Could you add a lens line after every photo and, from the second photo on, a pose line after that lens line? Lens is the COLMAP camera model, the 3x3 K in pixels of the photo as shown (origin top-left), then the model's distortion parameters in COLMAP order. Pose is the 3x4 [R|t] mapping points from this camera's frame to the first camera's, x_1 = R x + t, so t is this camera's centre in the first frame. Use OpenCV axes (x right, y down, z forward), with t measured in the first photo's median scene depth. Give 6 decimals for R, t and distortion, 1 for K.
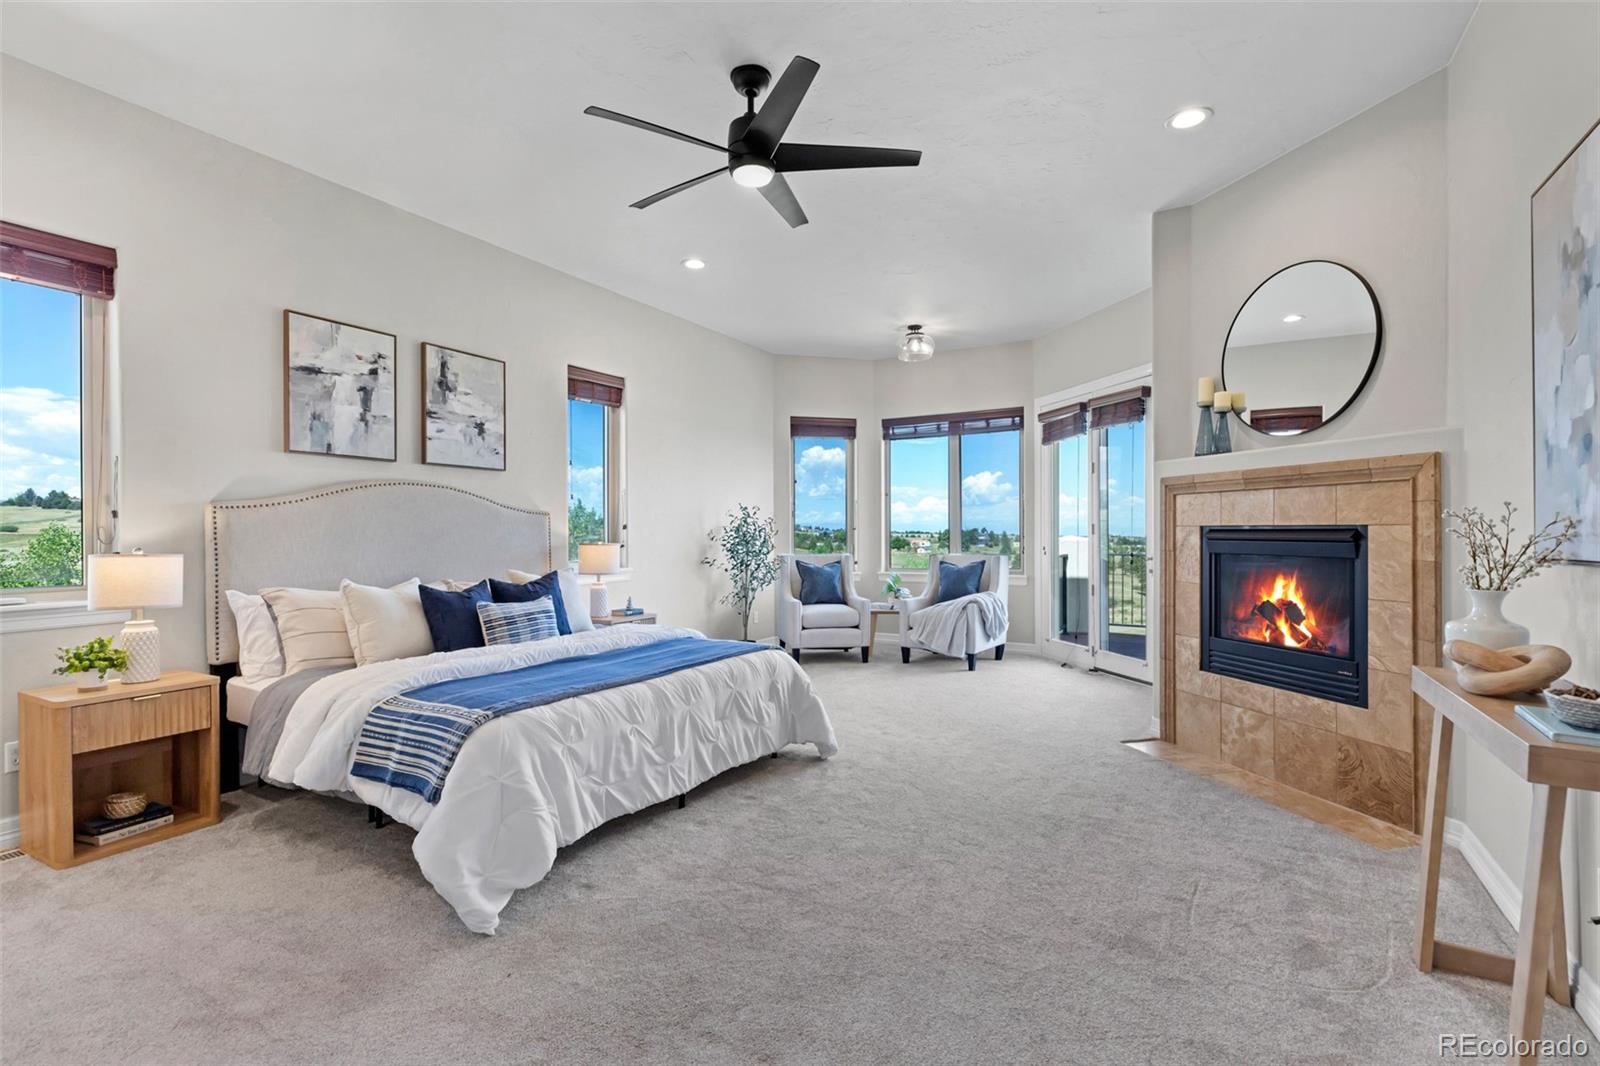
lens RADIAL K [[745.5, 0, 800.0], [0, 745.5, 533.0], [0, 0, 1]] dist [0.000367, 0.000031]
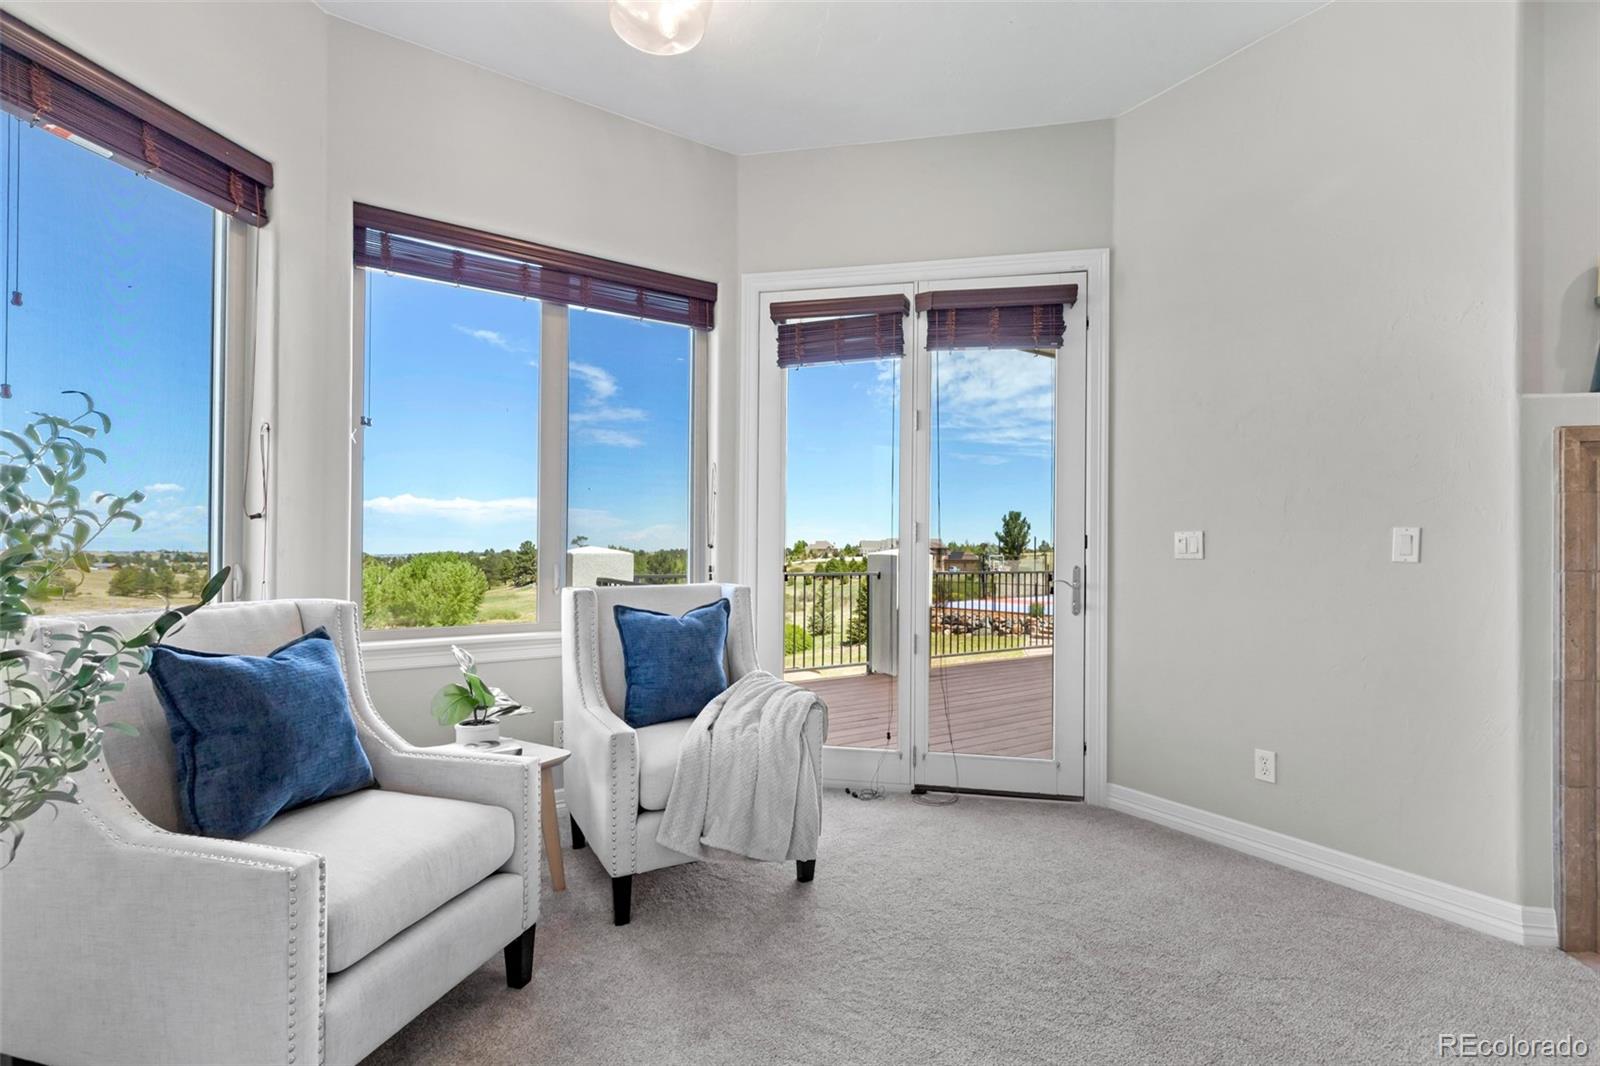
lens RADIAL K [[745.5, 0, 800.0], [0, 745.5, 533.0], [0, 0, 1]] dist [0.000367, 0.000031]
pose [[0.464104, 0.027175, 0.885364, -0.107601], [-0.013314, 0.999630, -0.023702, 0.008275], [-0.885681, -0.000788, 0.464294, 0.741049]]
